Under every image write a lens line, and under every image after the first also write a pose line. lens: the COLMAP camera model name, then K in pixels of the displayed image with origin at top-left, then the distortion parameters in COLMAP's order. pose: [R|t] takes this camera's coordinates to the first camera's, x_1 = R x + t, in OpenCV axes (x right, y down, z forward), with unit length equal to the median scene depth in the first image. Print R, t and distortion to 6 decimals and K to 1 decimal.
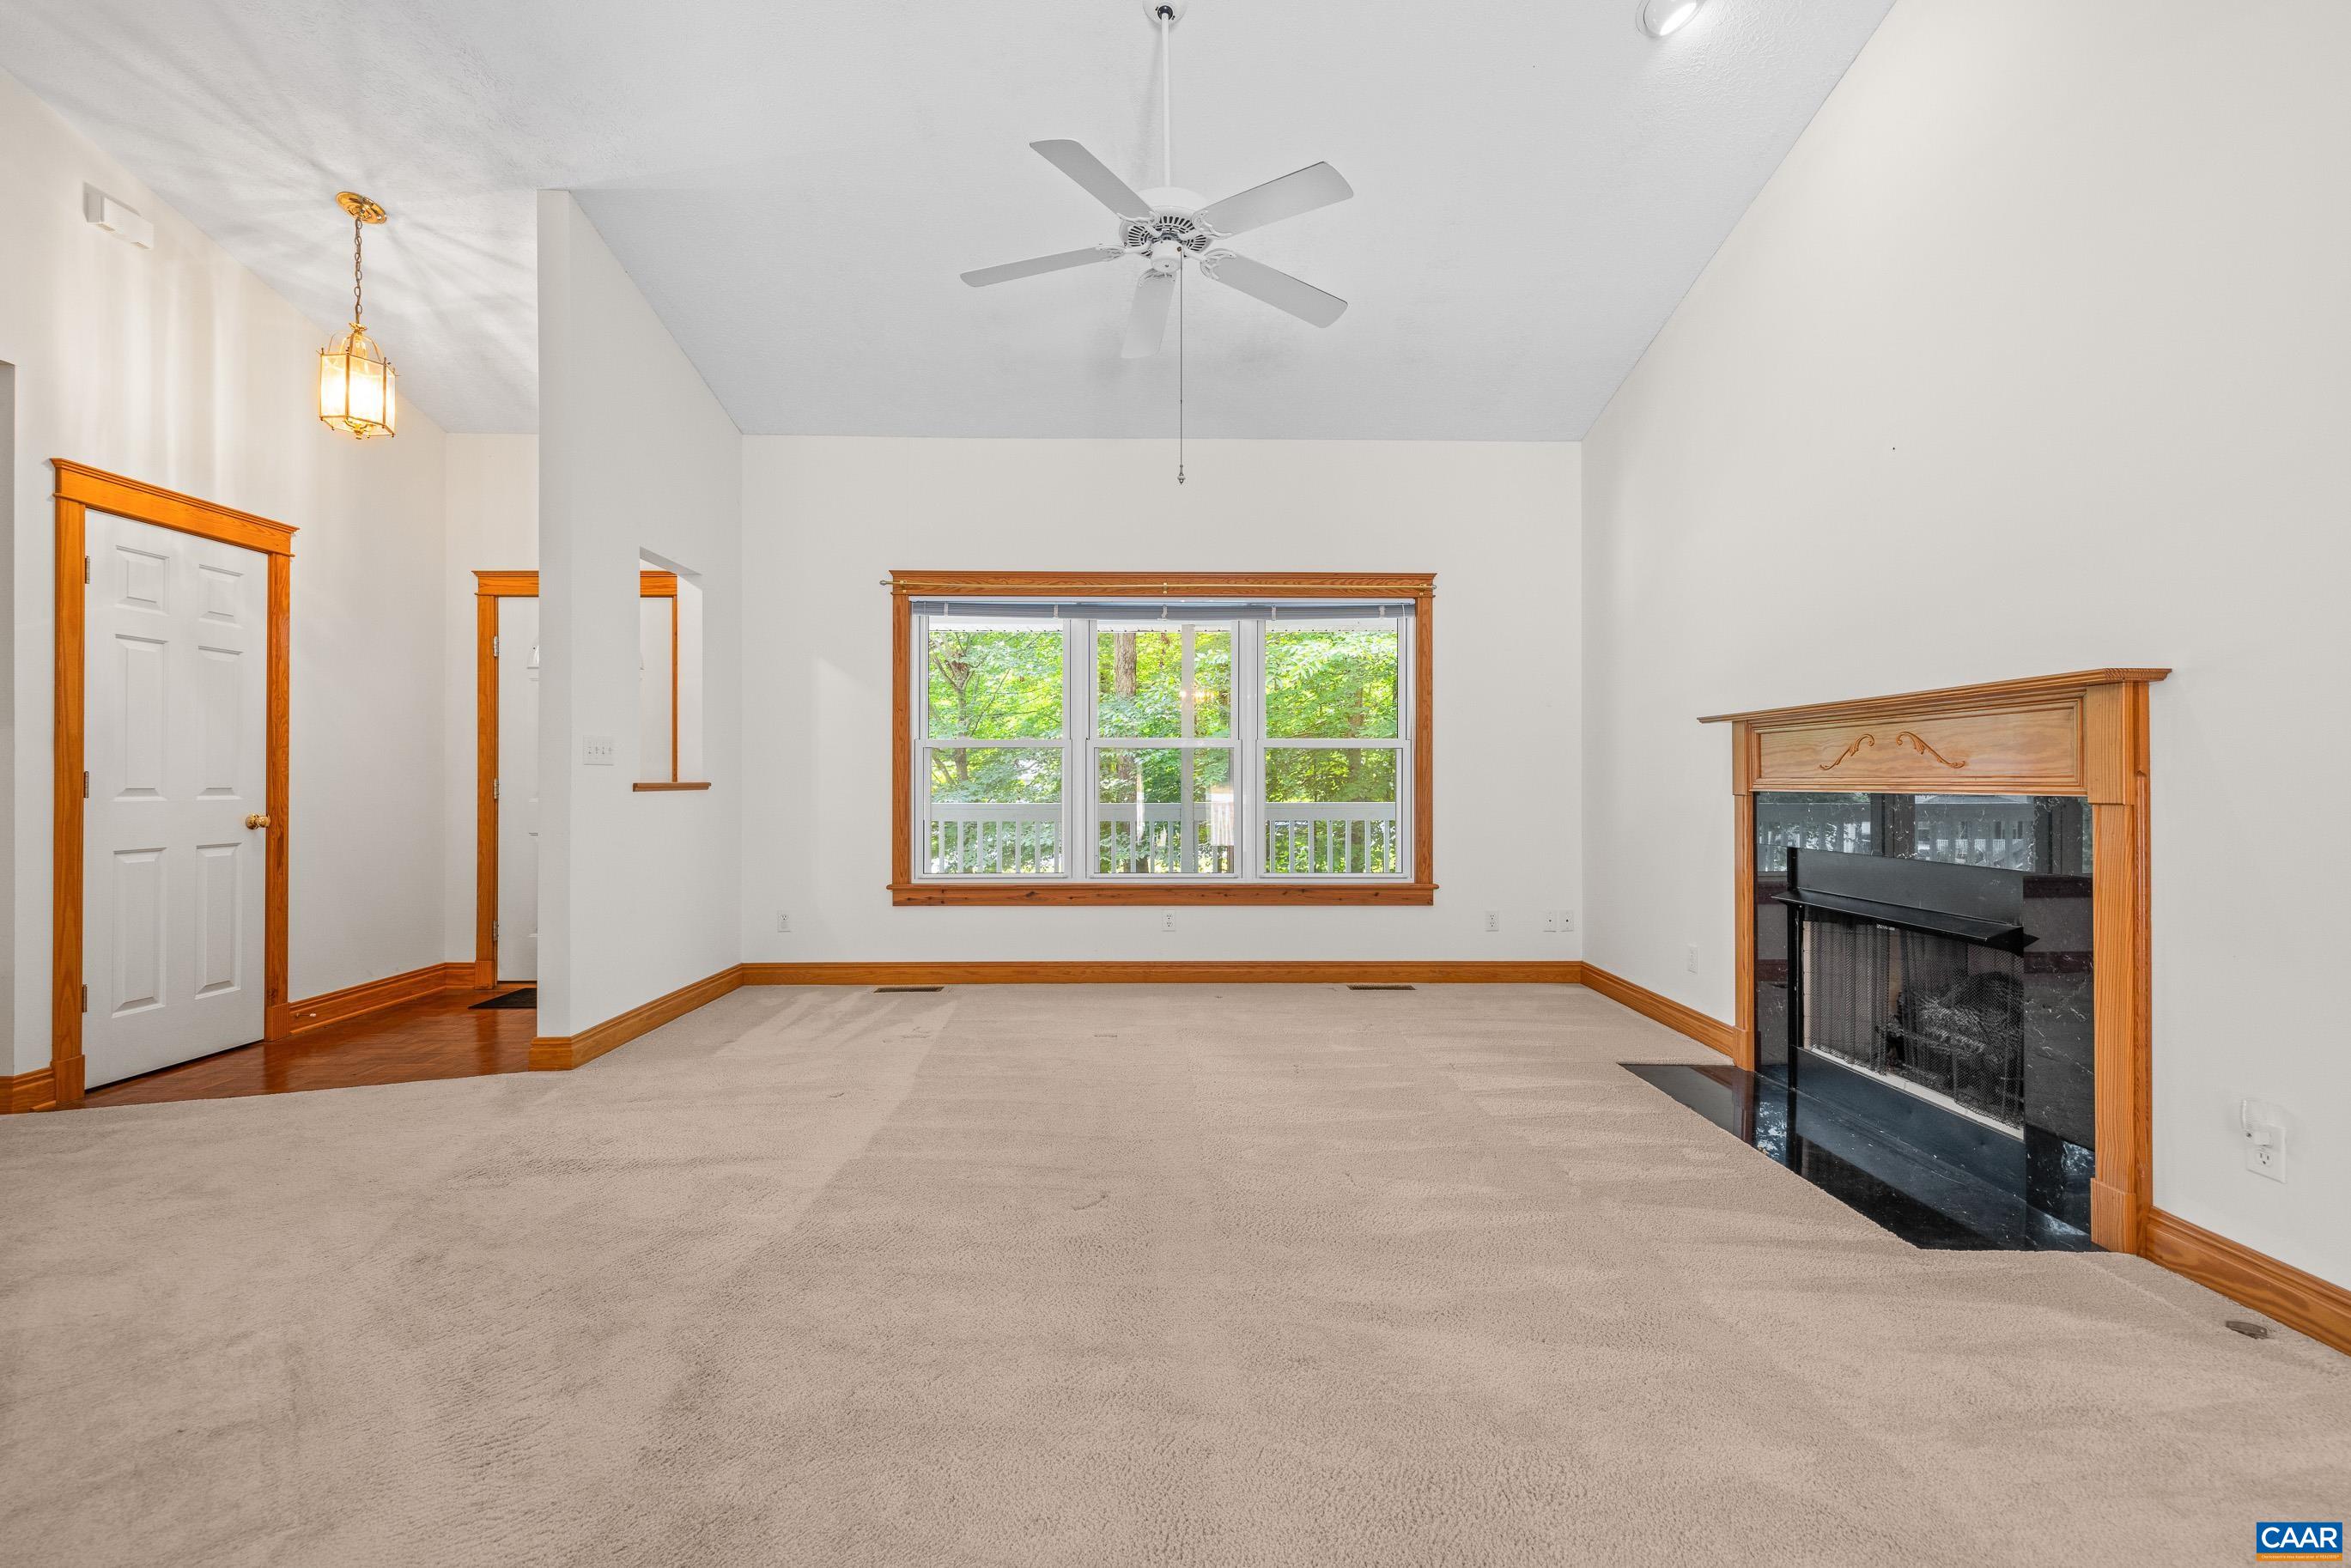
lens RADIAL K [[991.3, 0, 1177.3], [0, 991.3, 776.3], [0, 0, 1]] dist [0.001817, -0.000125]
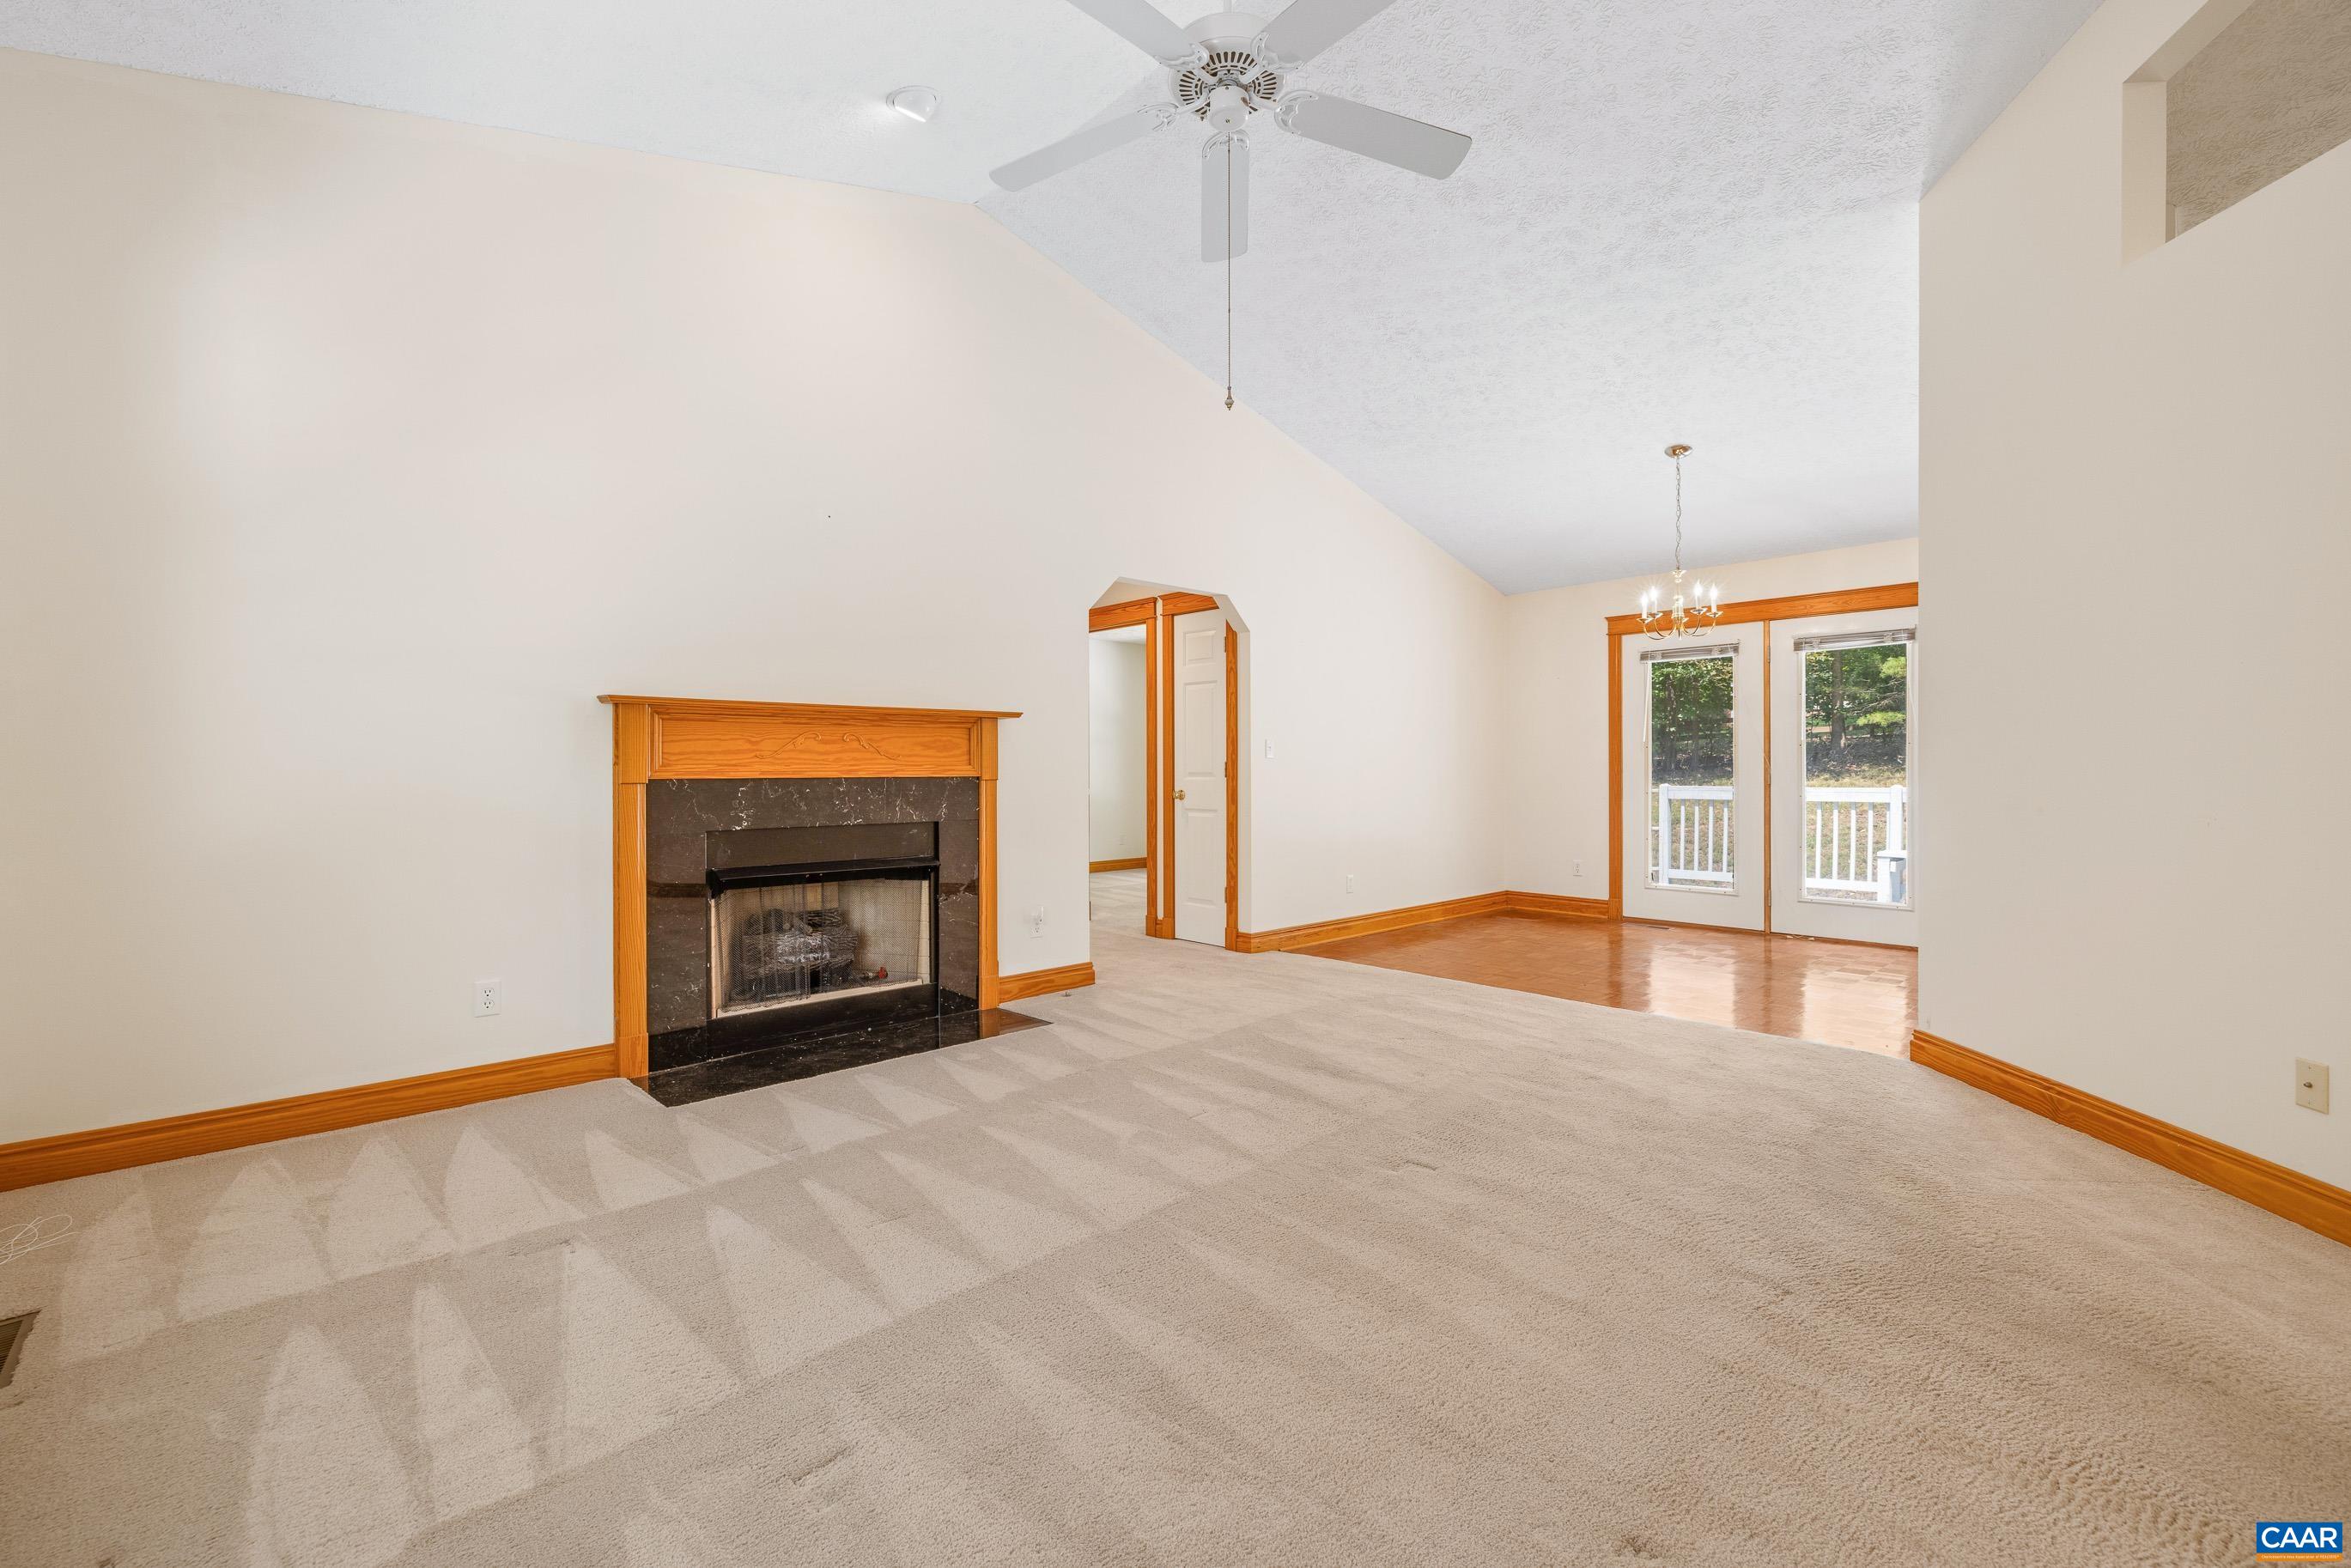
lens RADIAL K [[991.3, 0, 1177.3], [0, 991.3, 776.3], [0, 0, 1]] dist [0.001817, -0.000125]
pose [[-0.672102, -0.003660, 0.740450, -0.429529], [-0.001860, 0.999993, 0.003255, 0.007811], [-0.740456, 0.000810, -0.672104, 1.168970]]
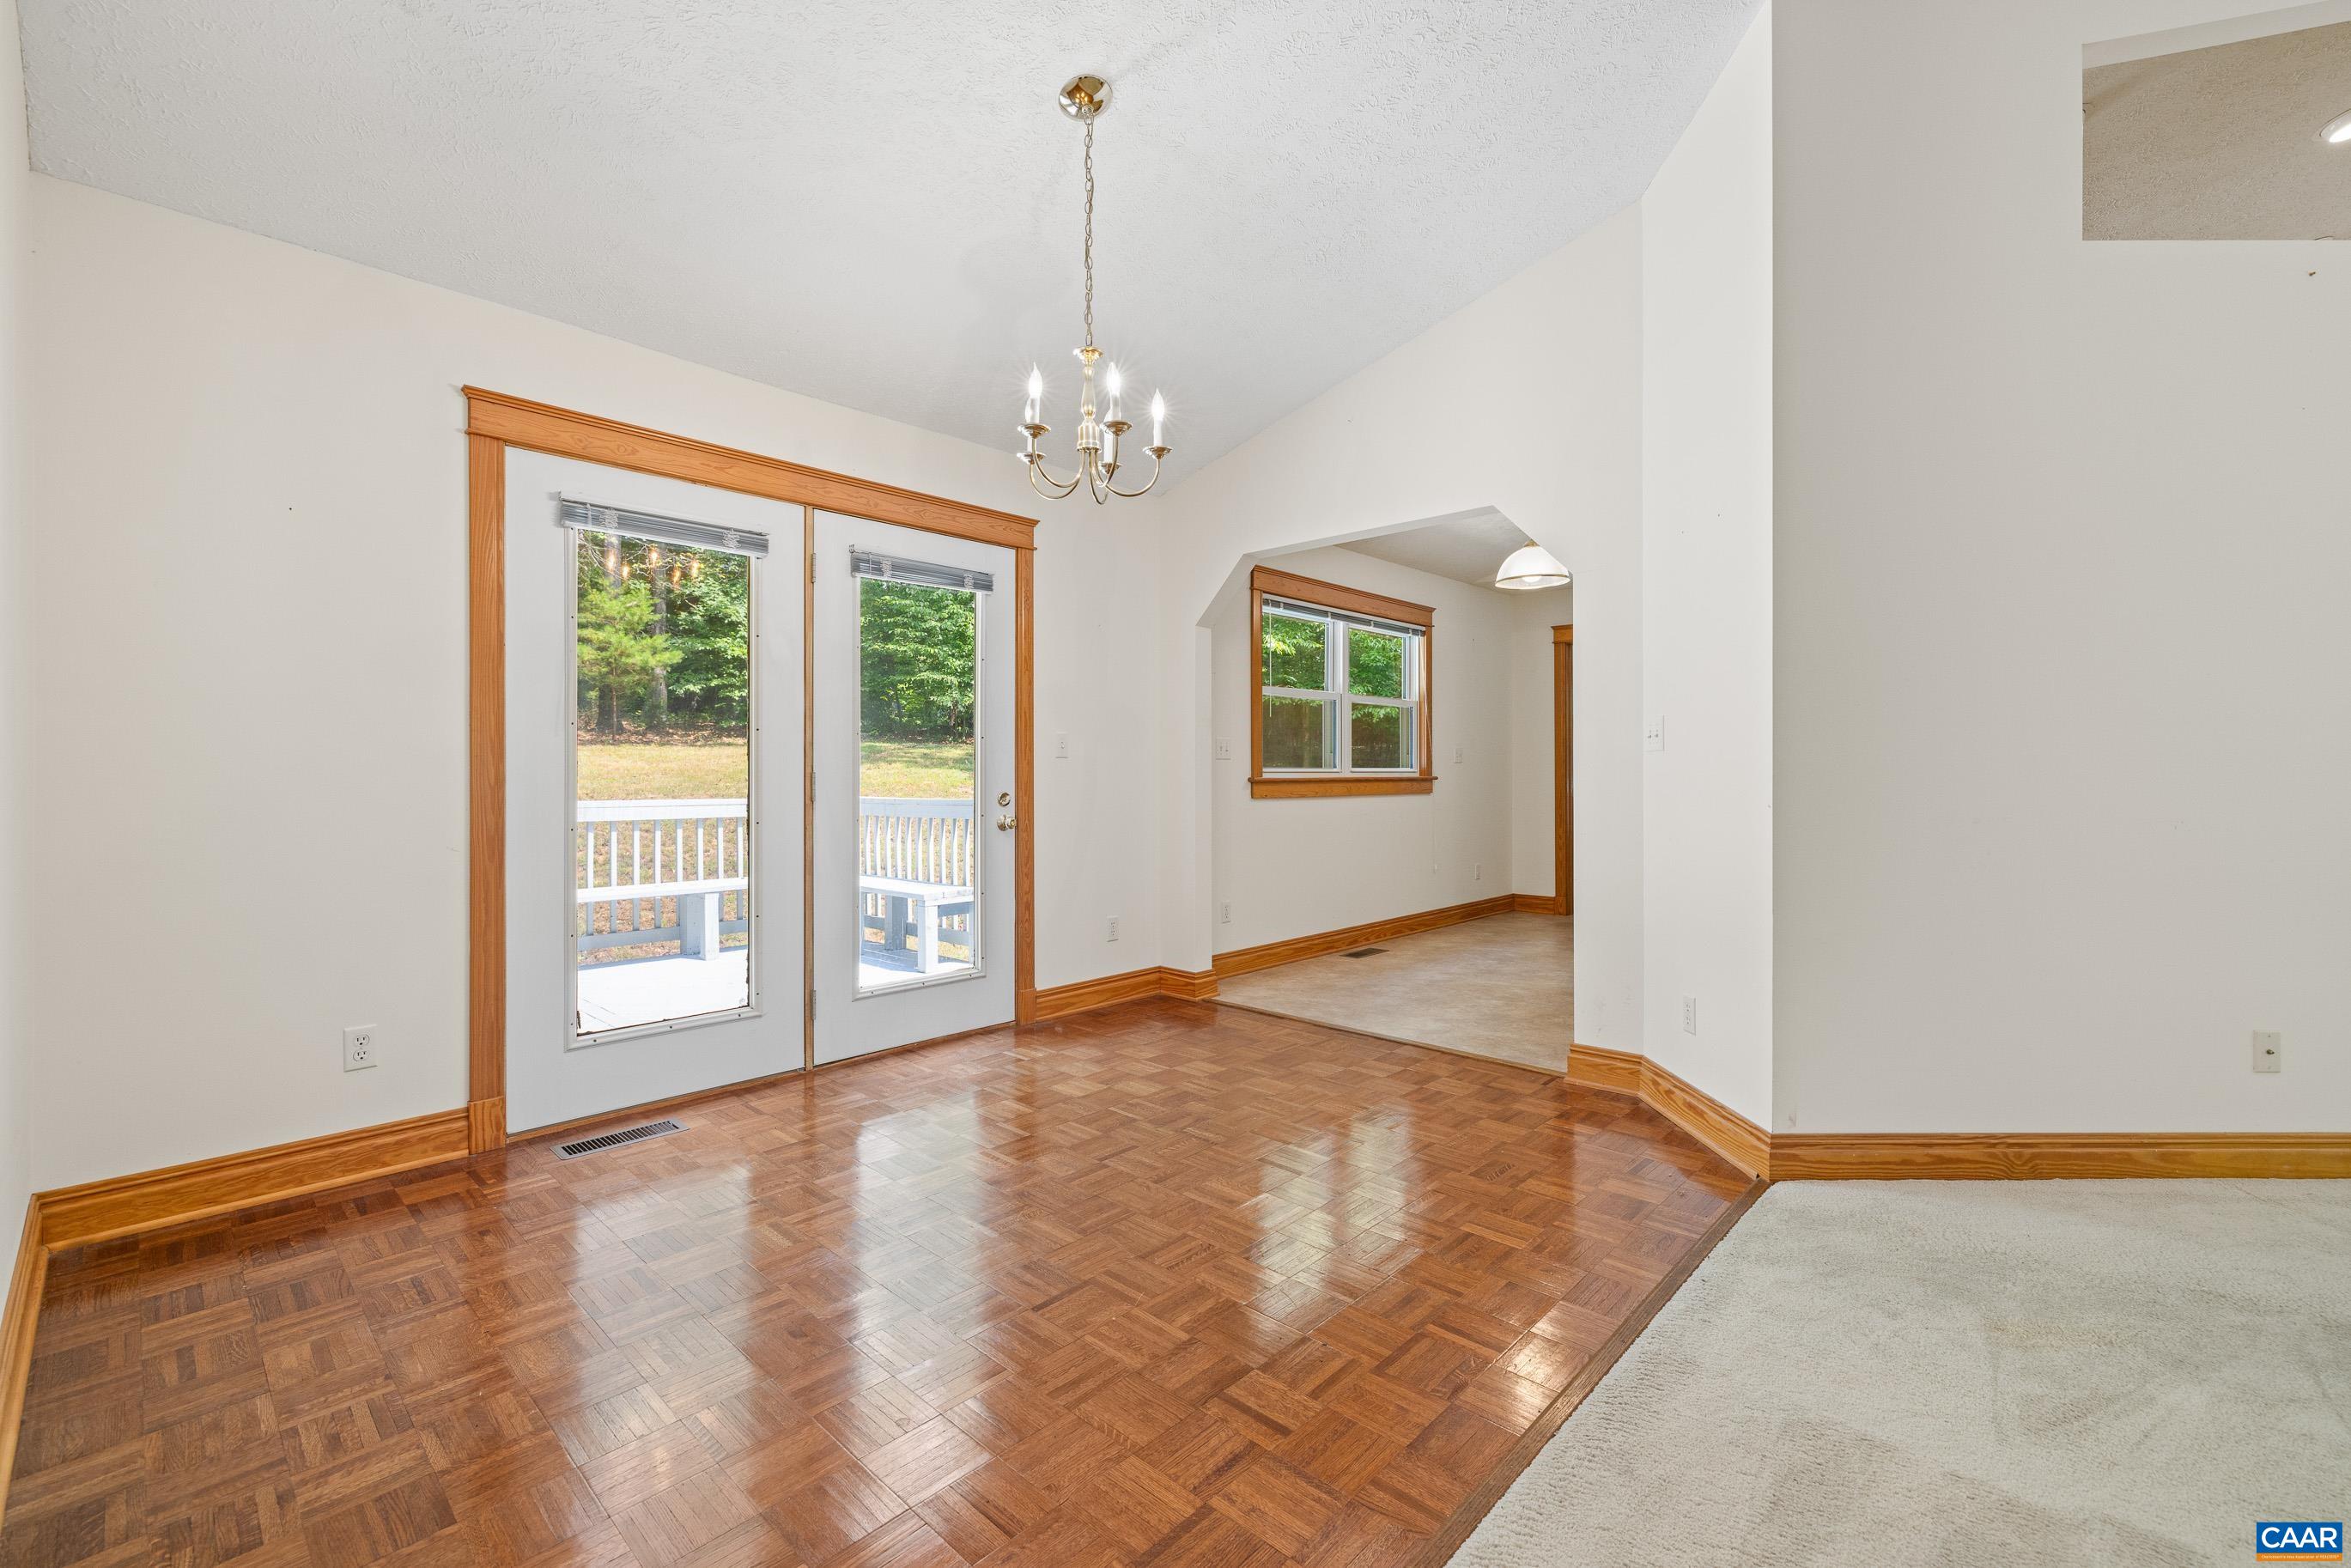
lens RADIAL K [[999.7, 0, 1174.6], [0, 999.7, 772.9], [0, 0, 1]] dist [0.000579, 0.000046]
pose [[-0.699813, -0.001080, -0.714326, 0.529822], [0.002745, 0.999987, -0.004201, 0.003536], [0.714321, -0.004901, -0.699801, 0.247313]]
